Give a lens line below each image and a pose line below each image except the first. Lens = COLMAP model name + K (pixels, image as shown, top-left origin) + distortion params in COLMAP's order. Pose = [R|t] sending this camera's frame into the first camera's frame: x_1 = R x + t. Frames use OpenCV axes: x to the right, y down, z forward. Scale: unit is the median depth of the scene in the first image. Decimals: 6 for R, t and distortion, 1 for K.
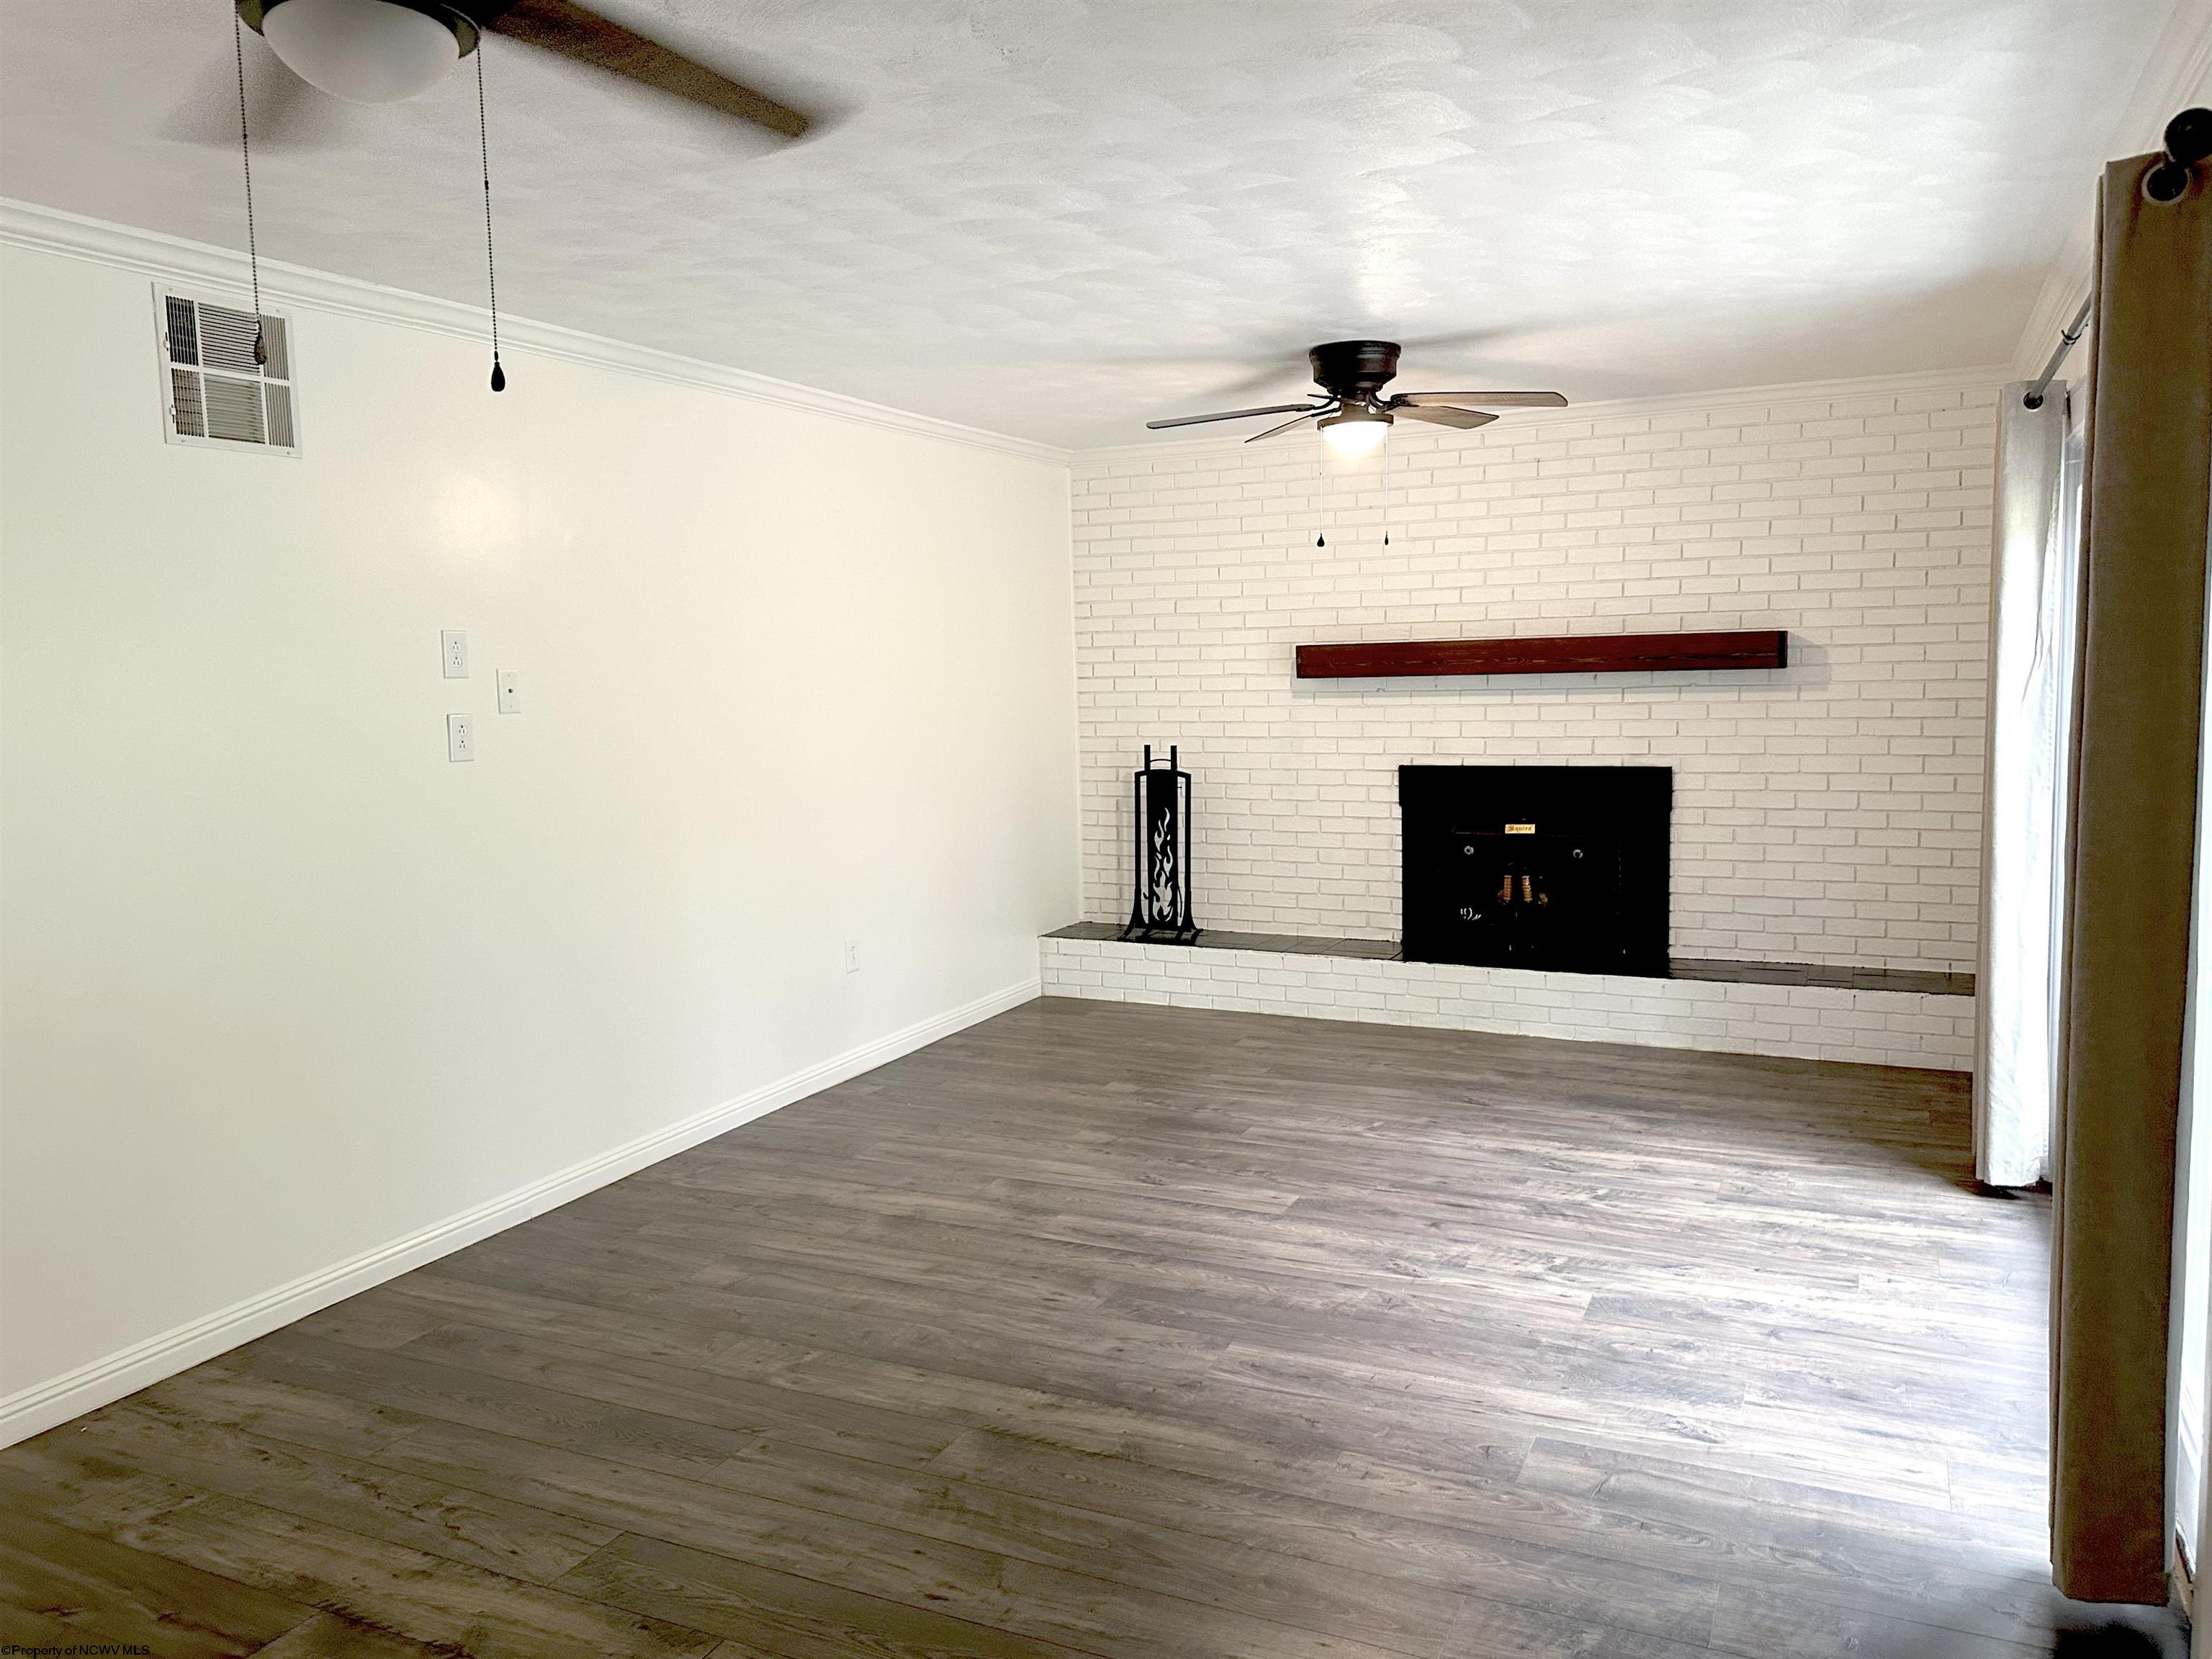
lens RADIAL K [[1610.0, 0, 1100.4], [0, 1610.0, 816.4], [0, 0, 1]] dist [0.095586, -0.007207]
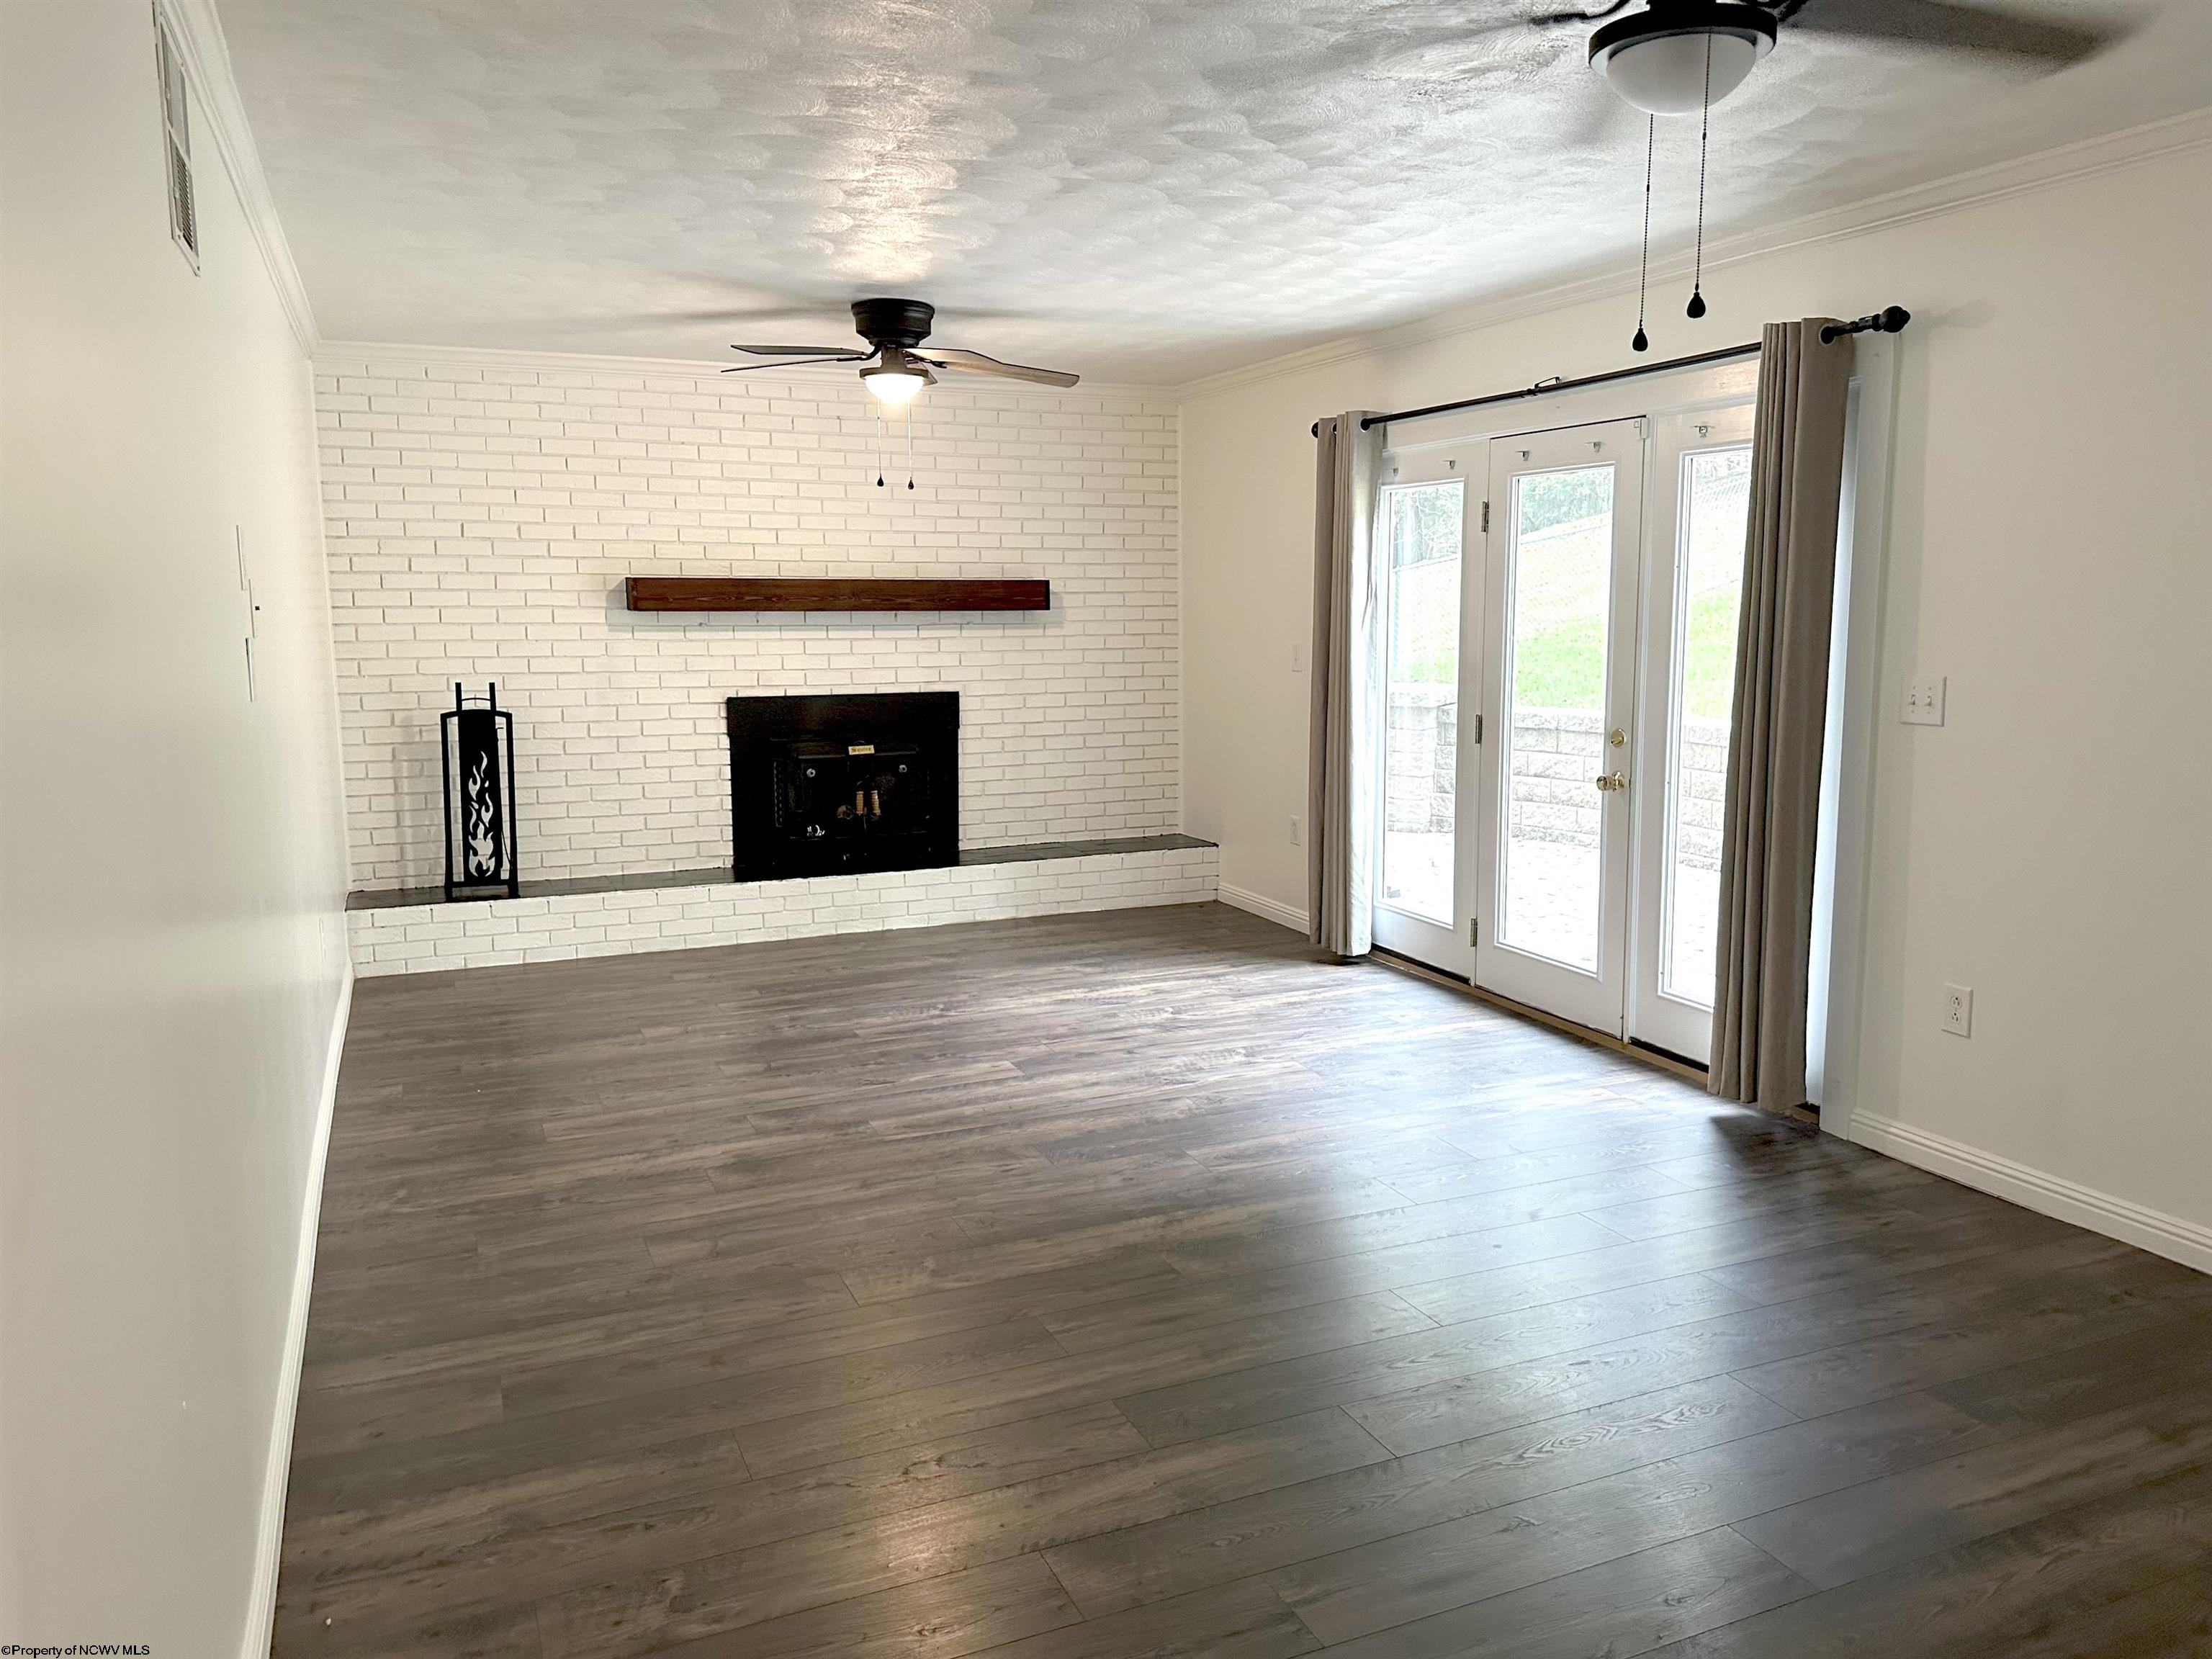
lens RADIAL K [[1610.0, 0, 1102.7], [0, 1610.0, 832.3], [0, 0, 1]] dist [0.095586, -0.007207]
pose [[0.649719, -0.091493, 0.754648, -0.493074], [0.062414, 0.995799, 0.066994, 0.000088], [-0.757608, 0.003573, 0.652701, 0.145839]]
